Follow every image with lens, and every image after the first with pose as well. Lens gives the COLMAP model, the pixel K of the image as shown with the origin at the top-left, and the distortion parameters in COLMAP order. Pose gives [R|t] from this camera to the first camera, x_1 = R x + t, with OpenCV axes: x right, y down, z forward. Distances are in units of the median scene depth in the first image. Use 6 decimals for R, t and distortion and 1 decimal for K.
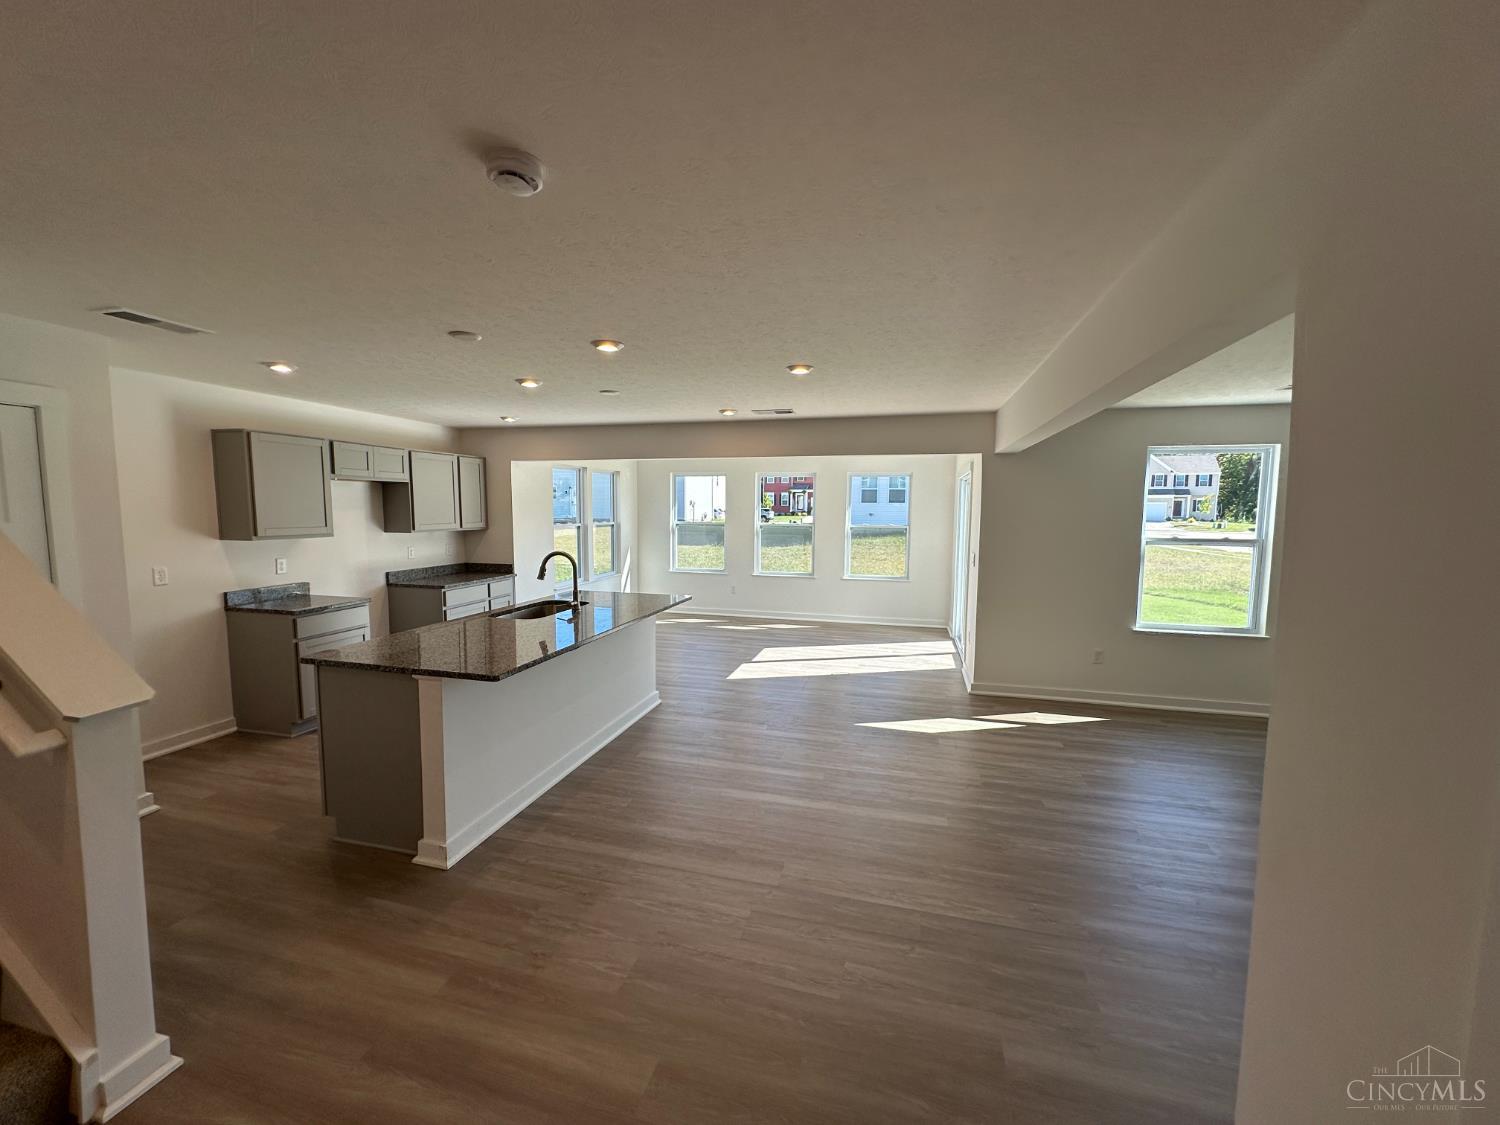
lens RADIAL K [[596.7, 0, 750.0], [0, 596.7, 559.1], [0, 0, 1]] dist [0.001088, 0.000434]
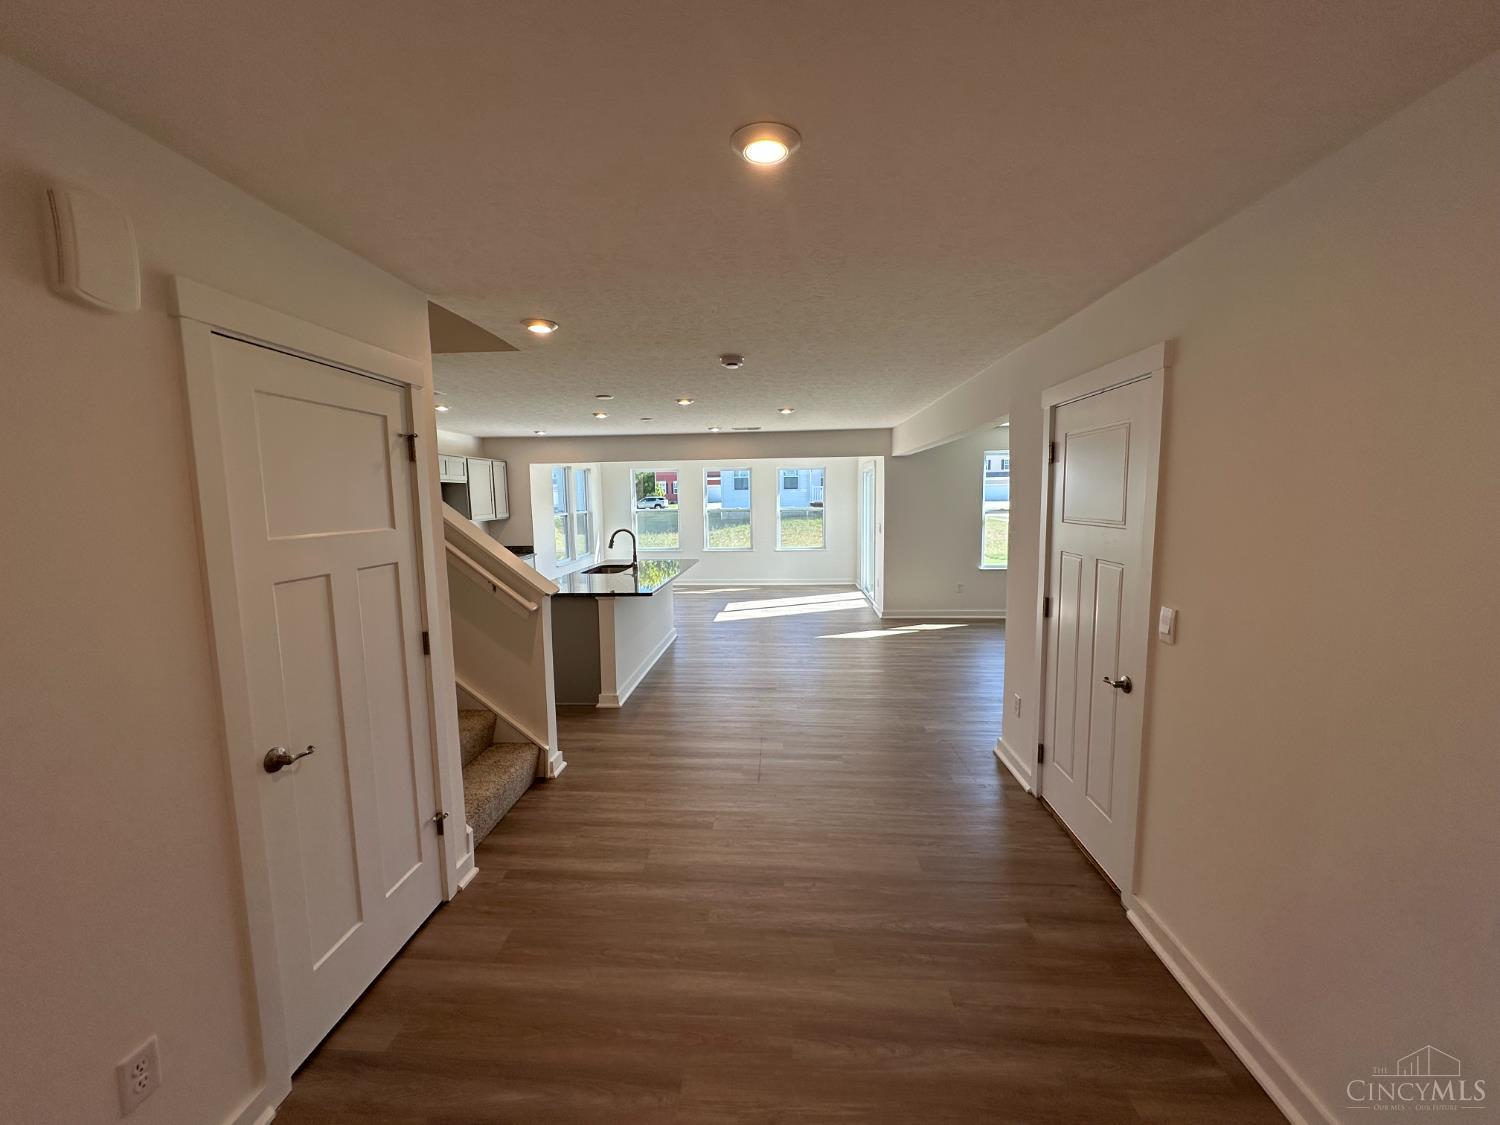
lens RADIAL K [[596.7, 0, 748.7], [0, 596.7, 563.6], [0, 0, 1]] dist [0.001088, 0.000434]
pose [[0.981161, -0.044449, 0.188007, -0.215664], [0.039257, 0.998740, 0.031254, 0.028153], [-0.189160, -0.023285, 0.981670, -0.370092]]
